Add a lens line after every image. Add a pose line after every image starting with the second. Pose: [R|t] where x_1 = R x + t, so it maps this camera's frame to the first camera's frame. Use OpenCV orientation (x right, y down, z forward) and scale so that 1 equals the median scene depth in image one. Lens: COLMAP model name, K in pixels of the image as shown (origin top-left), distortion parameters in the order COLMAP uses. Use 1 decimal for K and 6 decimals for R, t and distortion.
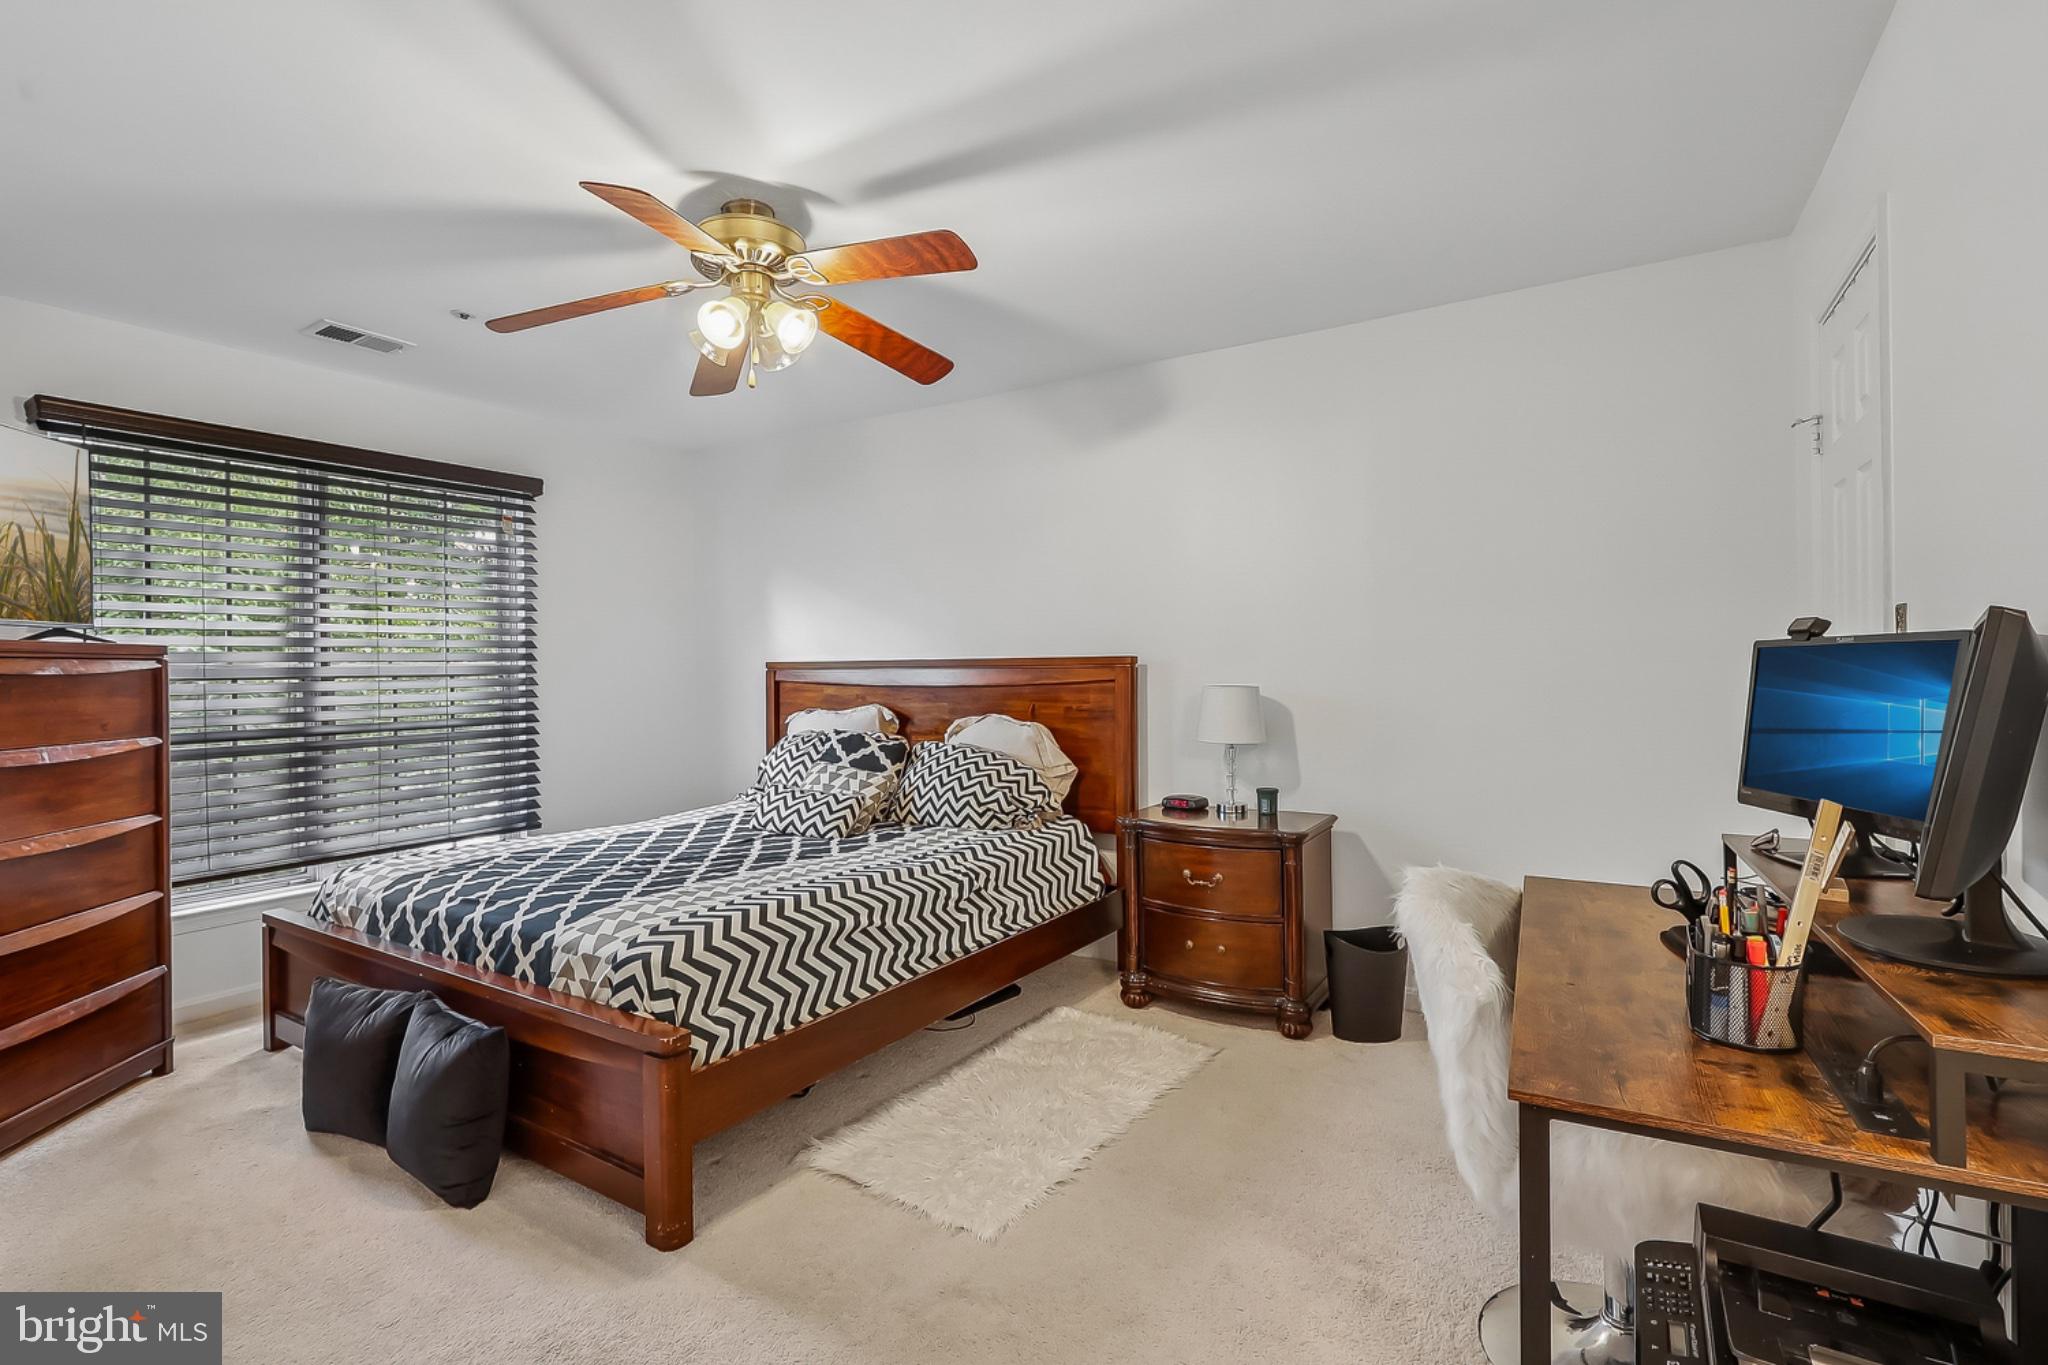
lens RADIAL K [[940.3, 0, 1023.5], [0, 940.3, 671.4], [0, 0, 1]] dist [0.002576, -0.002958]
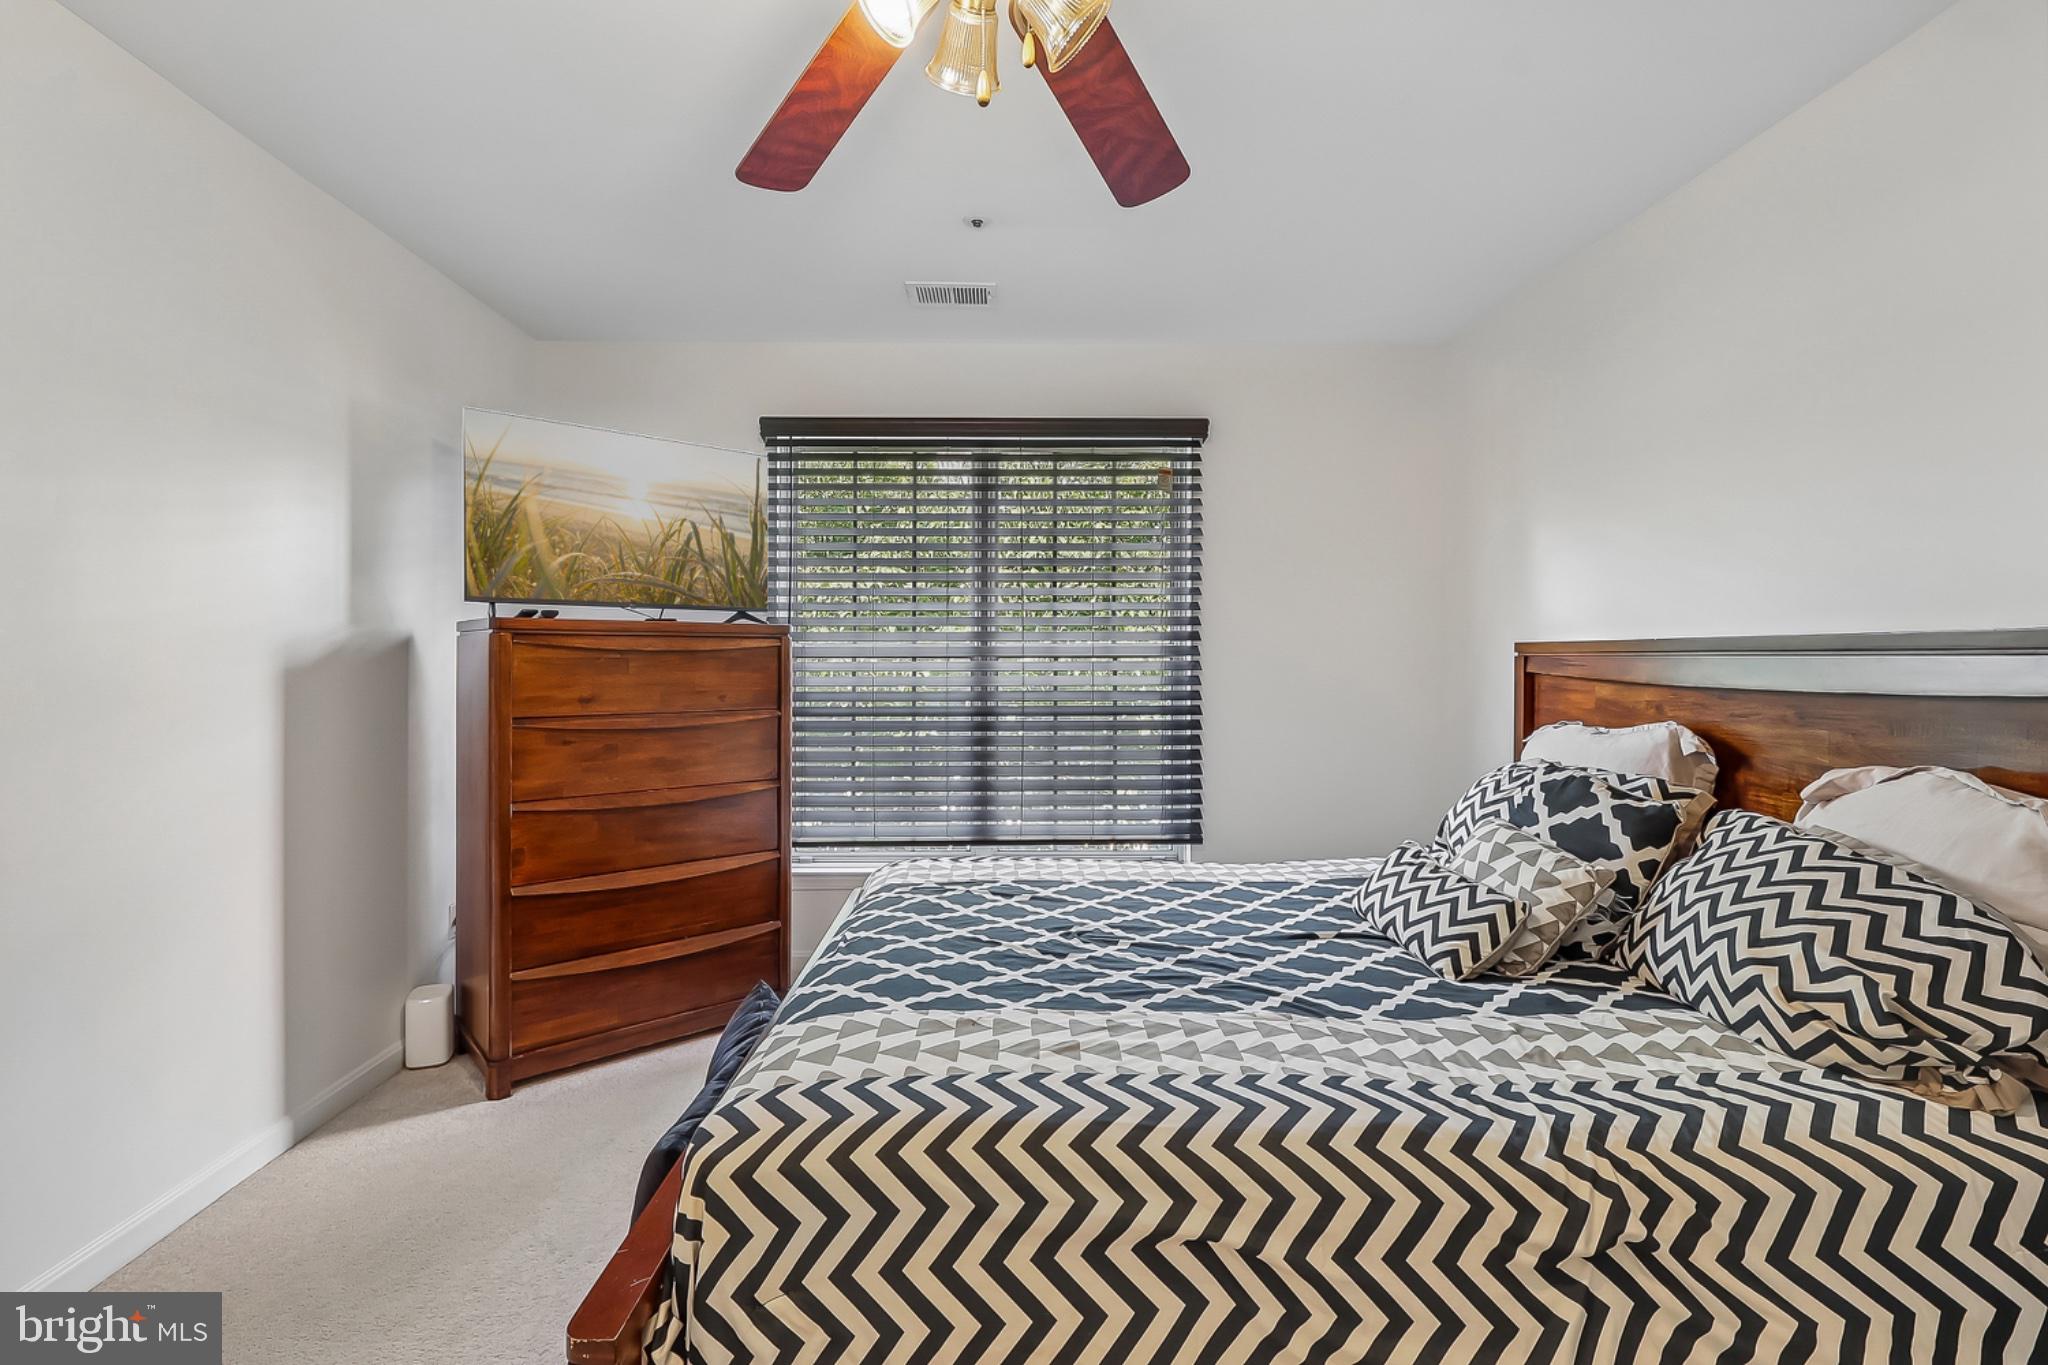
lens RADIAL K [[940.3, 0, 1024.9], [0, 940.3, 661.5], [0, 0, 1]] dist [0.002576, -0.002958]
pose [[0.535304, 0.015334, -0.844520, 0.111597], [-0.009605, 0.999881, 0.012067, -0.001784], [0.844605, 0.001652, 0.535388, 0.497338]]
